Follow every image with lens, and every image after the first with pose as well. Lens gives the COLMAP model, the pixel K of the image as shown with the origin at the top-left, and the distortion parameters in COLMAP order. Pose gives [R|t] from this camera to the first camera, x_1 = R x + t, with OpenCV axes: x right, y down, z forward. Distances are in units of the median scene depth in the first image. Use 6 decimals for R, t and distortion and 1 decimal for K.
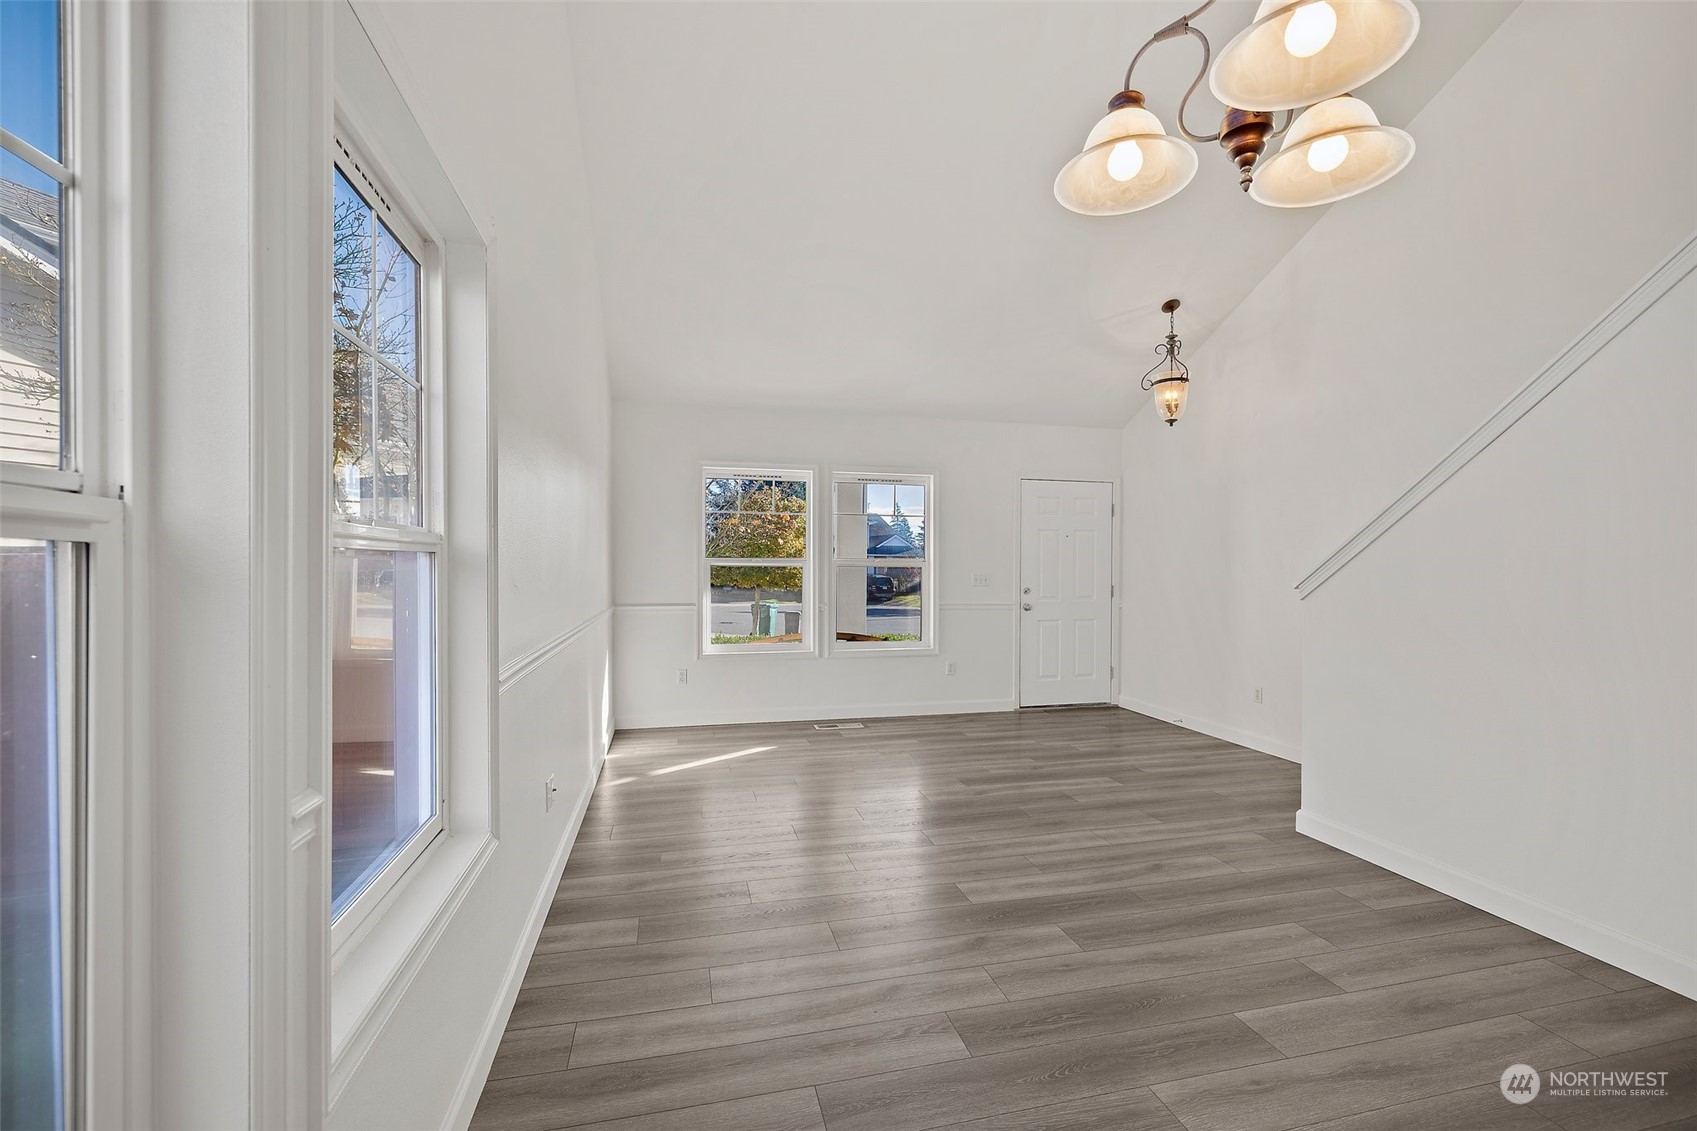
lens RADIAL K [[715.2, 0, 858.6], [0, 715.2, 571.7], [0, 0, 1]] dist [-0.000222, -0.000083]
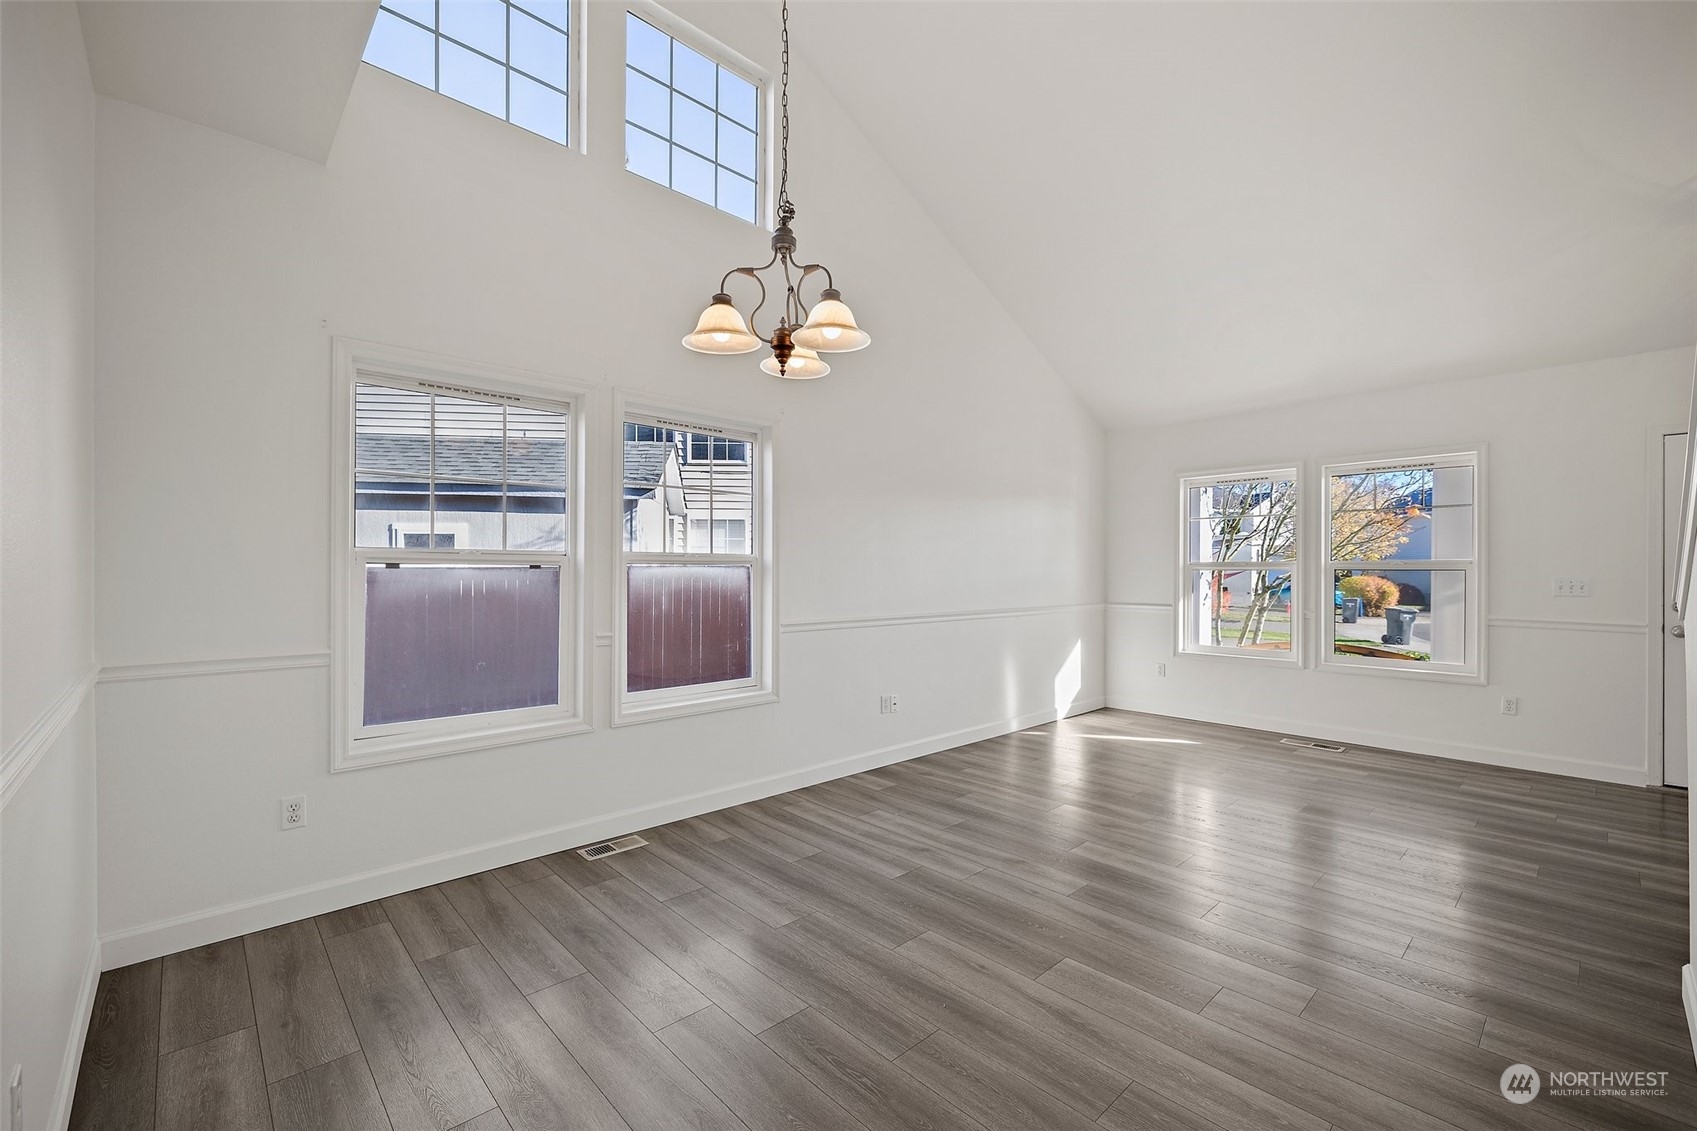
lens RADIAL K [[715.2, 0, 862.5], [0, 715.2, 570.9], [0, 0, 1]] dist [-0.000222, -0.000083]
pose [[0.494974, -0.003071, -0.868903, 0.925138], [-0.004530, 0.999971, -0.006115, 0.005070], [0.868896, 0.006963, 0.494945, 0.098773]]
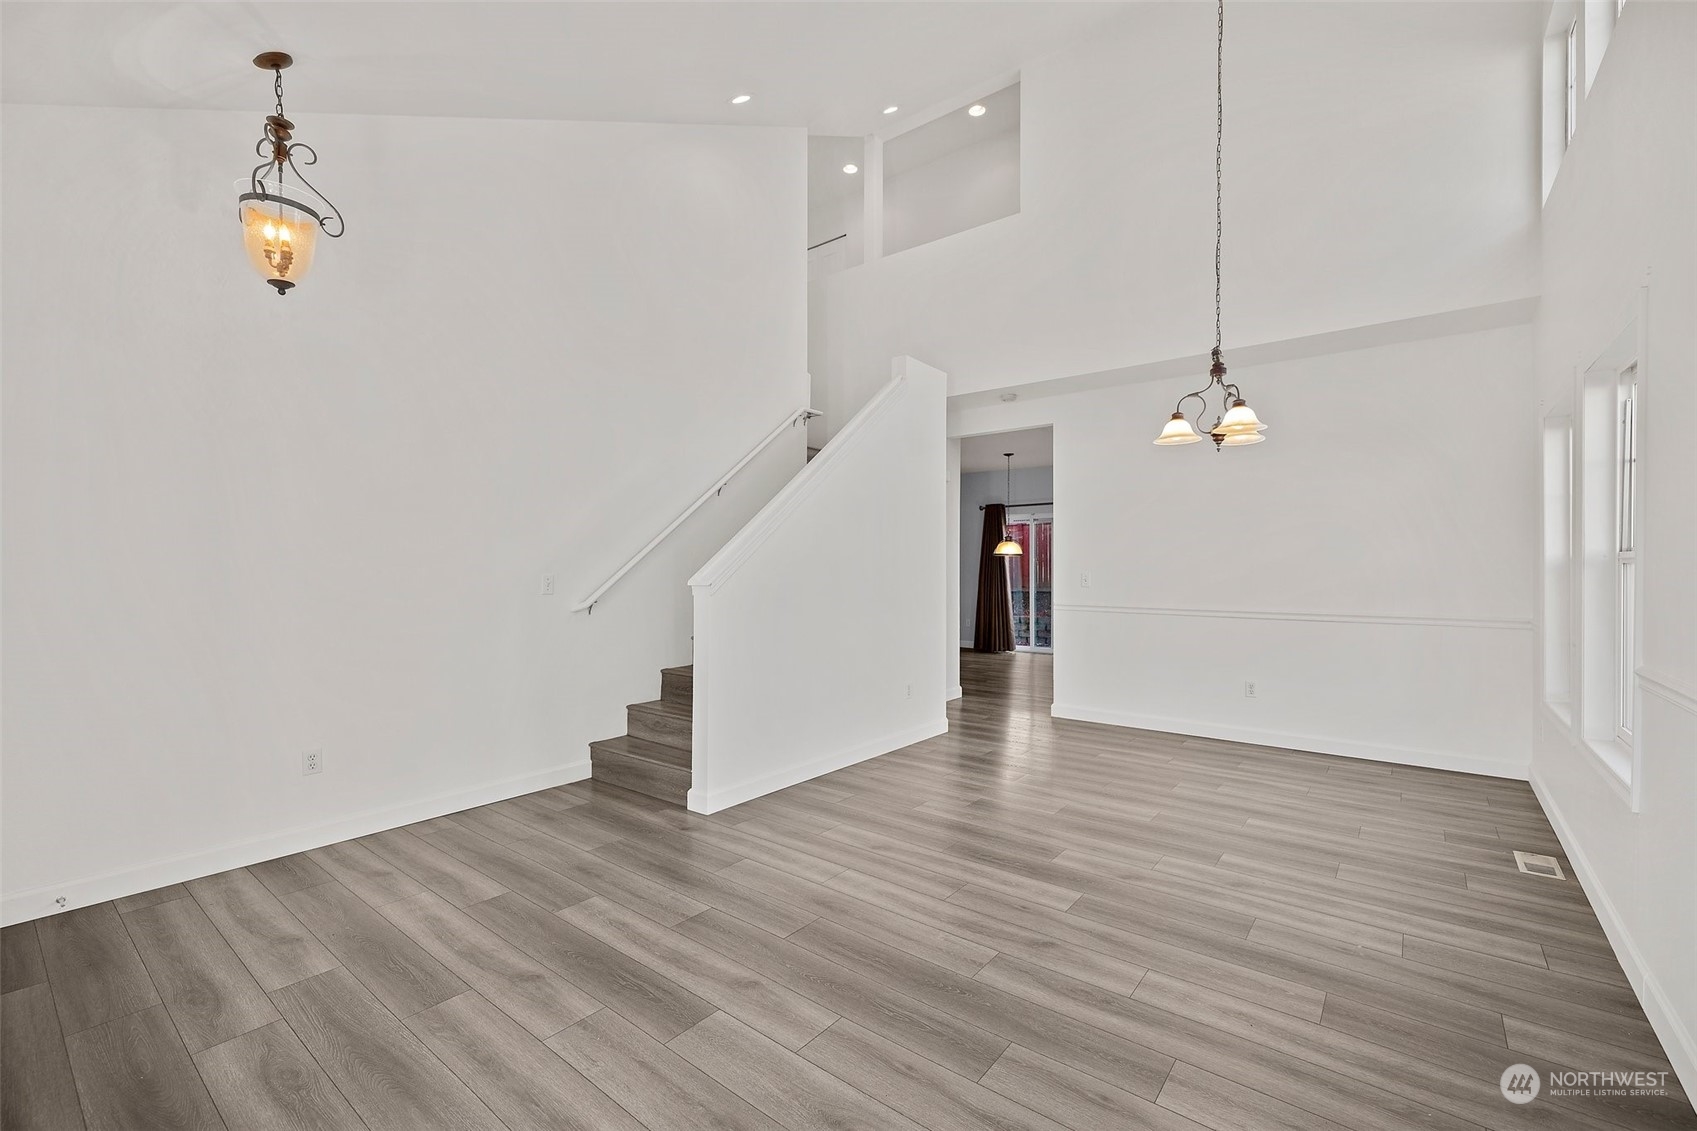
lens RADIAL K [[715.2, 0, 851.5], [0, 715.2, 561.2], [0, 0, 1]] dist [-0.000222, -0.000083]
pose [[-0.609059, 0.001014, 0.793124, -0.411400], [-0.003683, 0.999985, -0.004107, -0.010037], [-0.793116, -0.005423, -0.609046, 1.711495]]
